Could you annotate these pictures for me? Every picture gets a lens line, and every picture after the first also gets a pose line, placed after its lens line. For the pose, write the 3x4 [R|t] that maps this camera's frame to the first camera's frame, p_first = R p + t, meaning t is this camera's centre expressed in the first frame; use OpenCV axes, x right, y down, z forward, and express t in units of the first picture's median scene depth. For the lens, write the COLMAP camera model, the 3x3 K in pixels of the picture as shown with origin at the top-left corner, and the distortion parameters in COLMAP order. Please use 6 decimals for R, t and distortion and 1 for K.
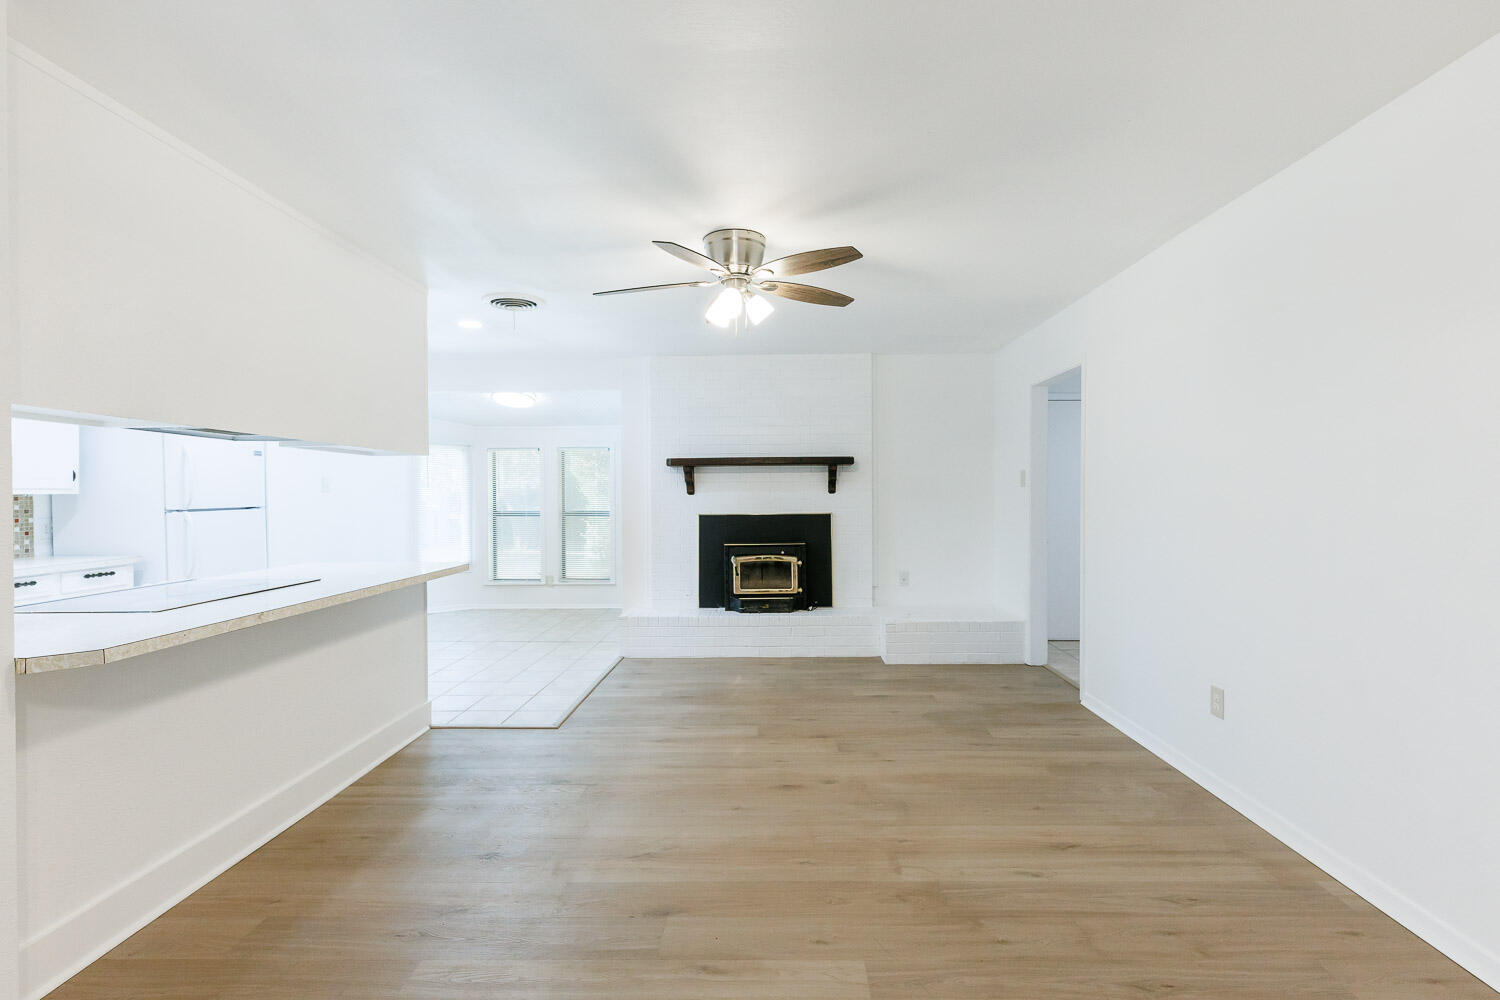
lens RADIAL K [[675.5, 0, 765.8], [0, 675.5, 495.0], [0, 0, 1]] dist [0.002264, 0.000291]
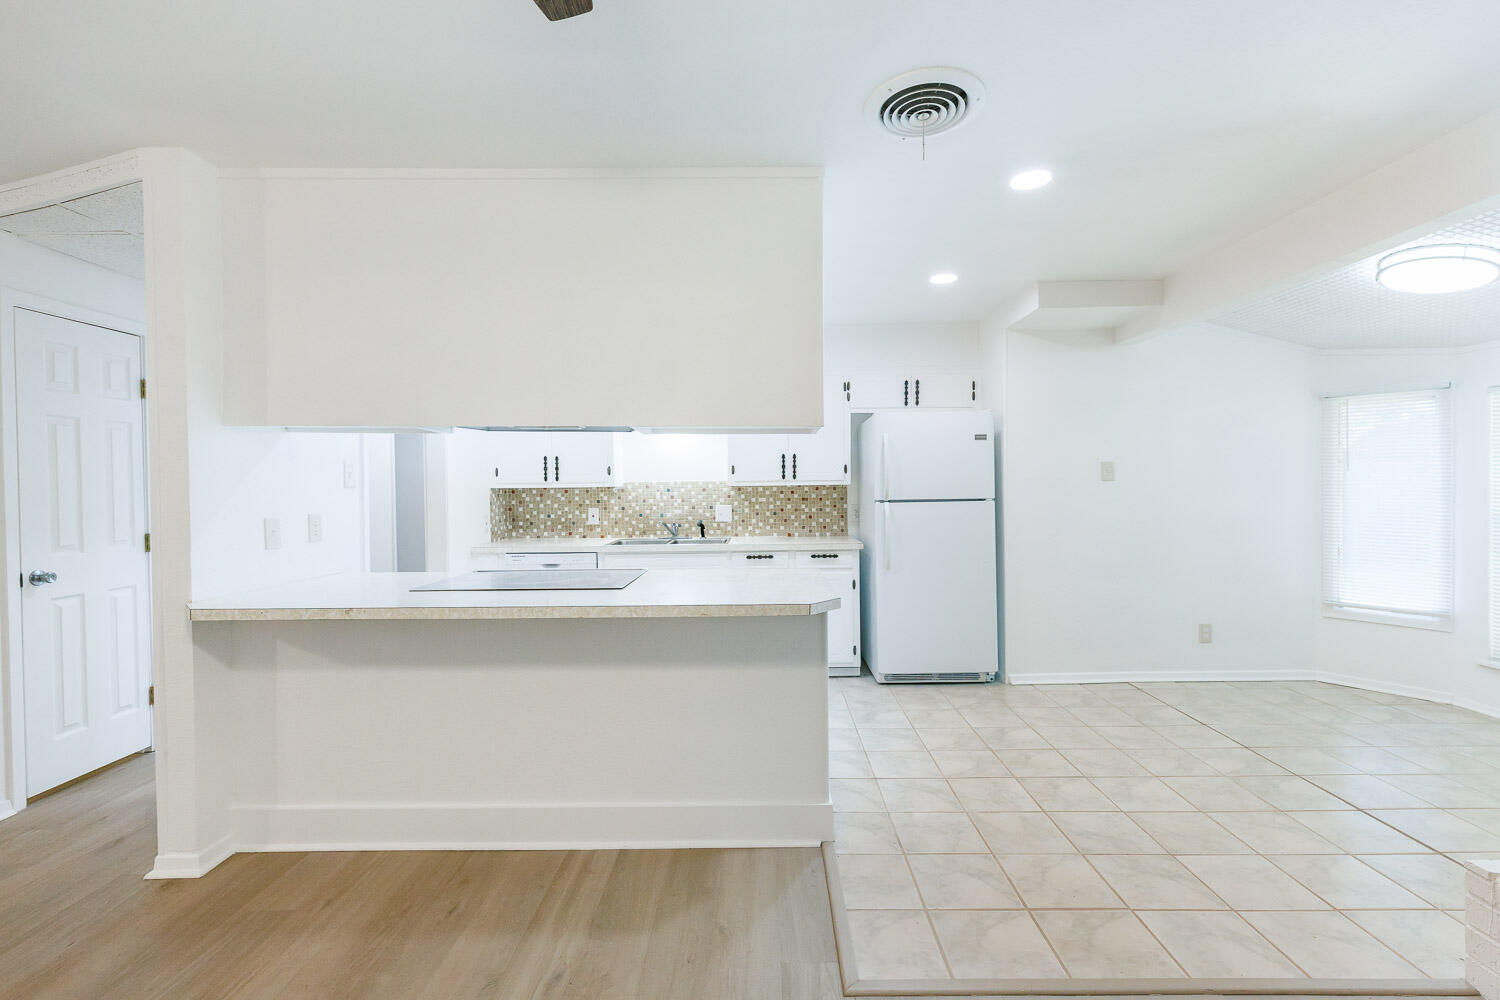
lens RADIAL K [[671.4, 0, 755.6], [0, 671.4, 493.4], [0, 0, 1]] dist [0.000294, 0.000281]
pose [[0.008000, 0.013734, -0.999874, 0.097343], [0.005114, 0.999892, 0.013775, -0.002233], [0.999955, -0.005224, 0.007929, 0.633969]]
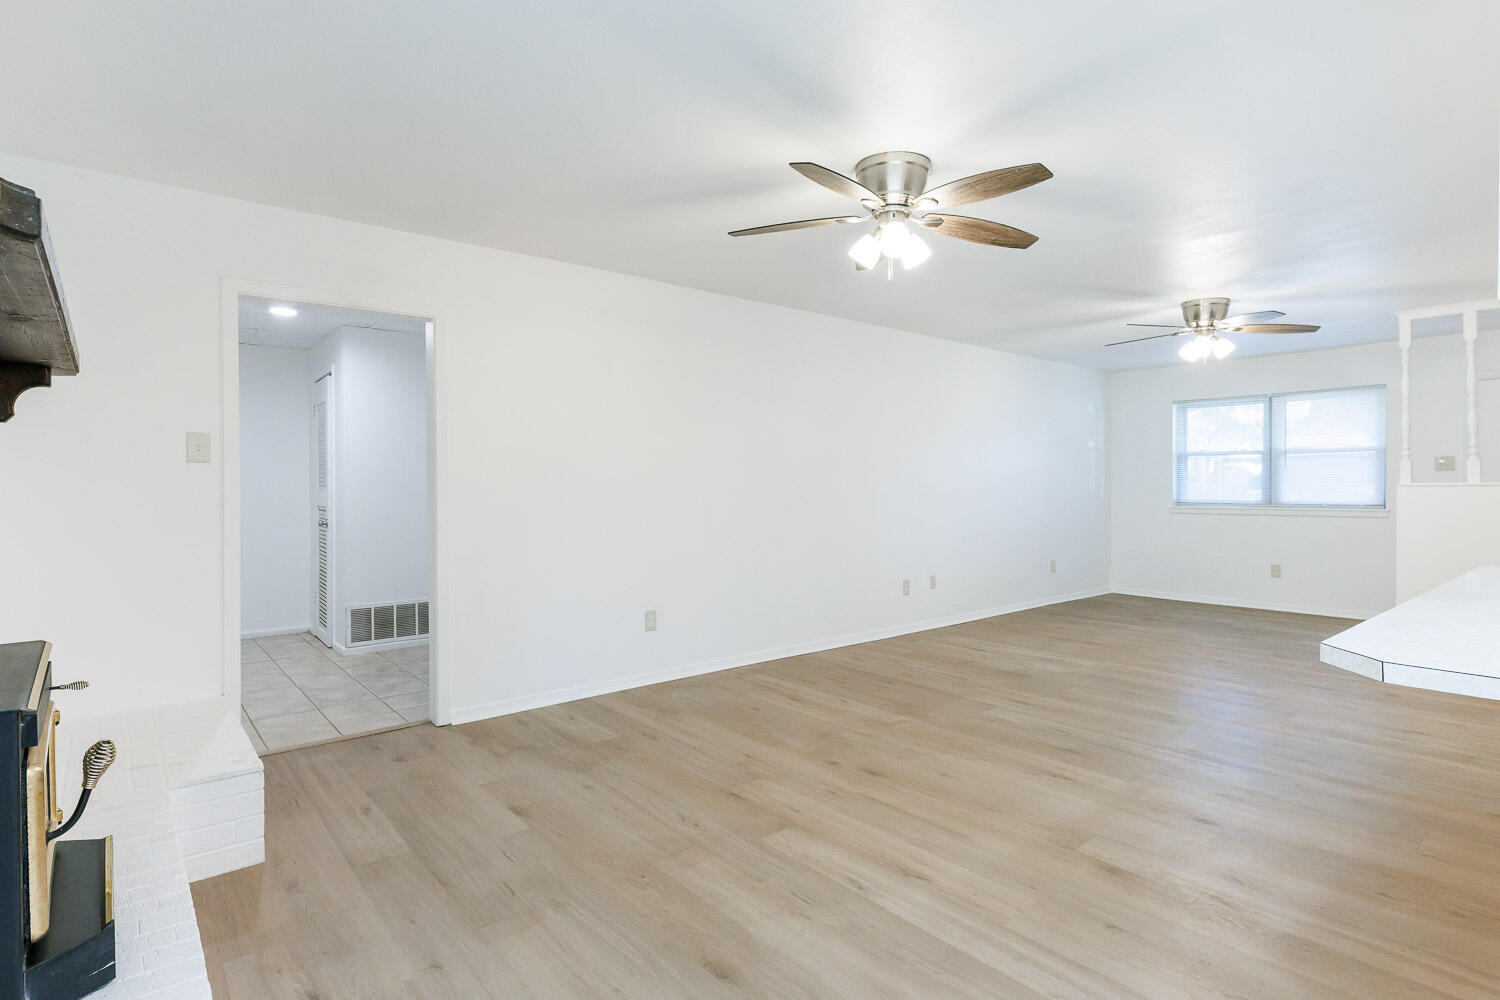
lens RADIAL K [[765.8, 0, 750.8], [0, 765.8, 485.8], [0, 0, 1]] dist [-0.000540, -0.000069]
pose [[-0.654460, 0.007670, 0.756058, -0.366471], [0.011865, 0.999930, 0.000127, 0.011497], [-0.756004, 0.009054, -0.654505, 0.990951]]
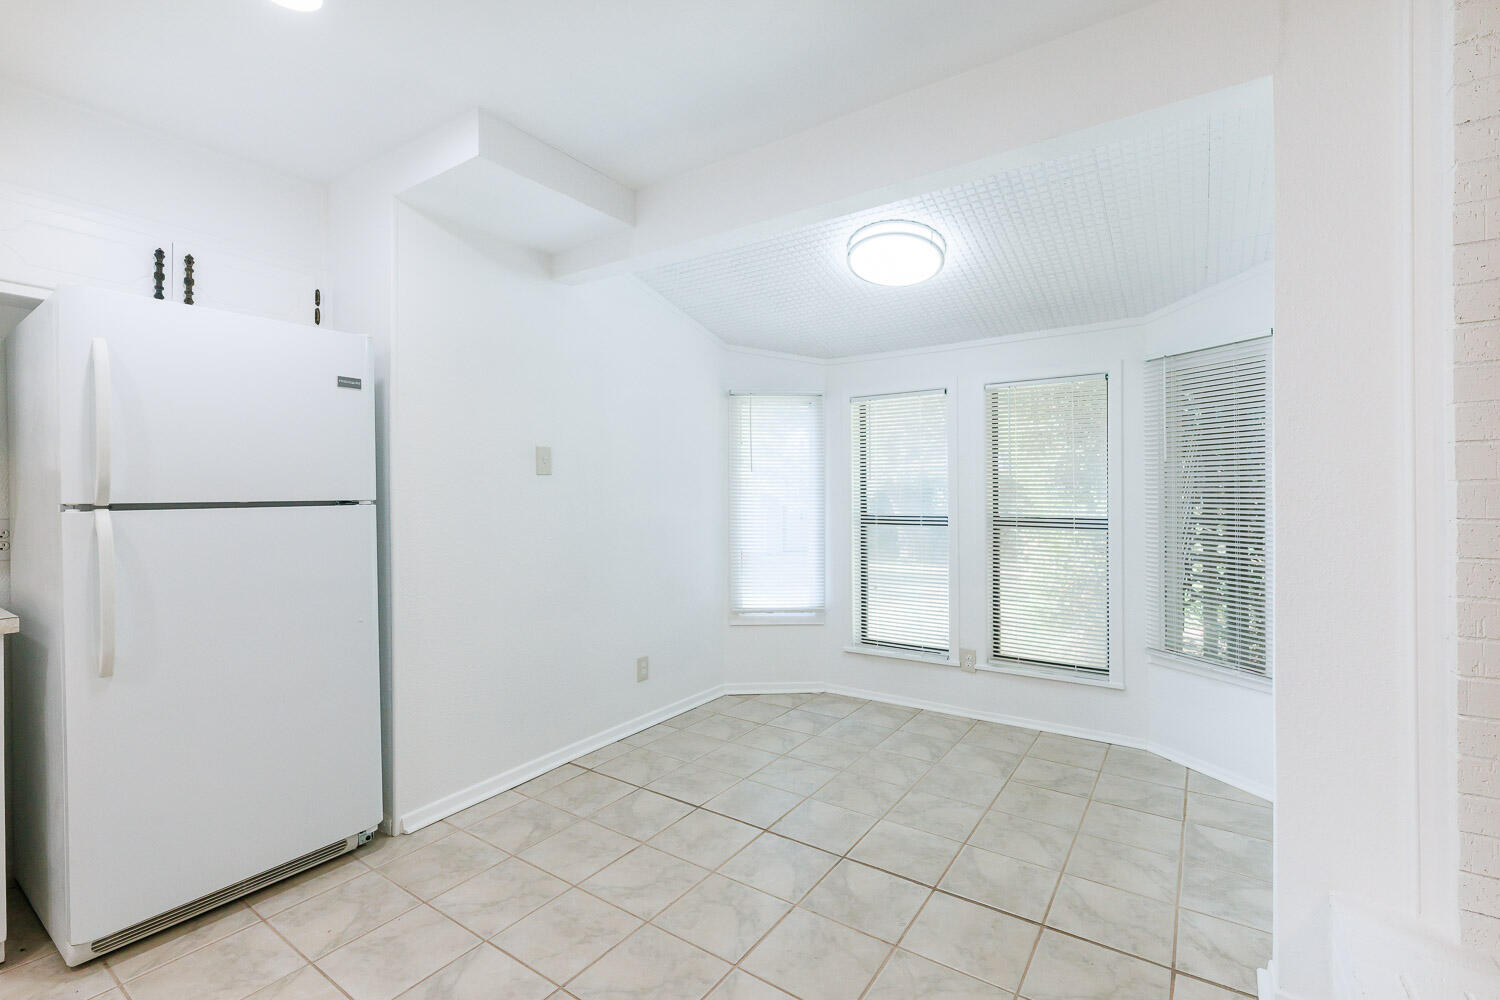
lens RADIAL K [[663.8, 0, 744.4], [0, 663.8, 495.9], [0, 0, 1]] dist [0.000347, 0.000199]
pose [[0.830753, -0.001151, -0.556641, -0.255751], [0.000472, 0.999999, -0.001364, 0.013612], [0.556642, 0.000870, 0.830752, 0.700688]]
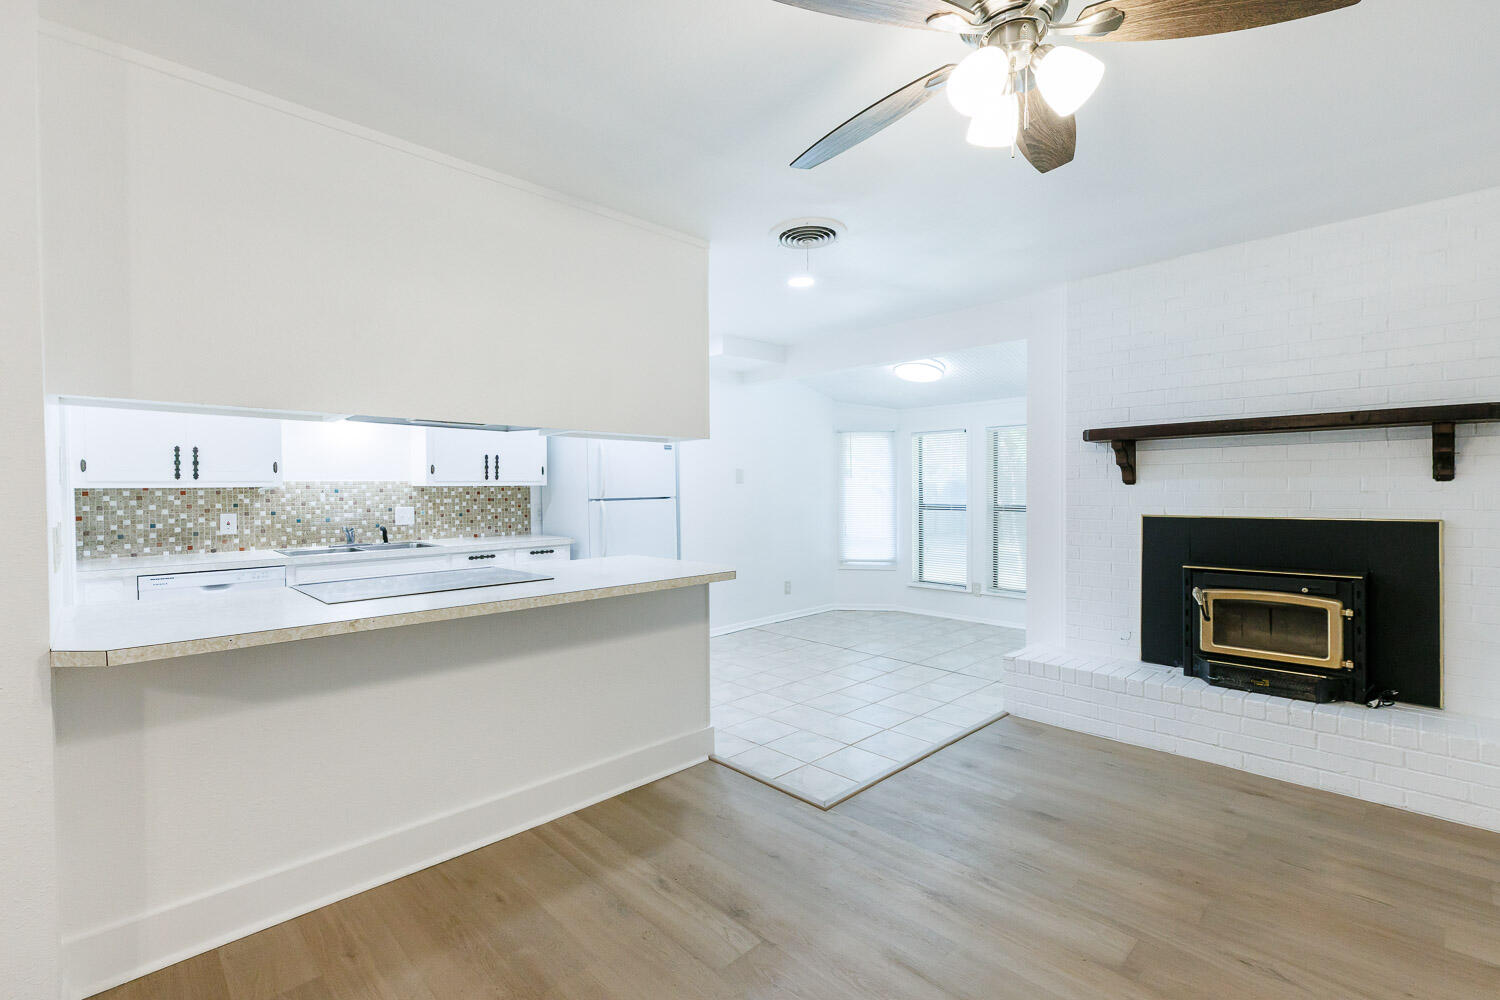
lens RADIAL K [[676.3, 0, 747.1], [0, 676.3, 500.1], [0, 0, 1]] dist [0.000220, 0.000309]
pose [[0.704621, 0.013386, -0.709458, 0.093628], [0.001887, 0.999783, 0.020738, 0.000486], [0.709581, -0.015951, 0.704443, 0.296885]]
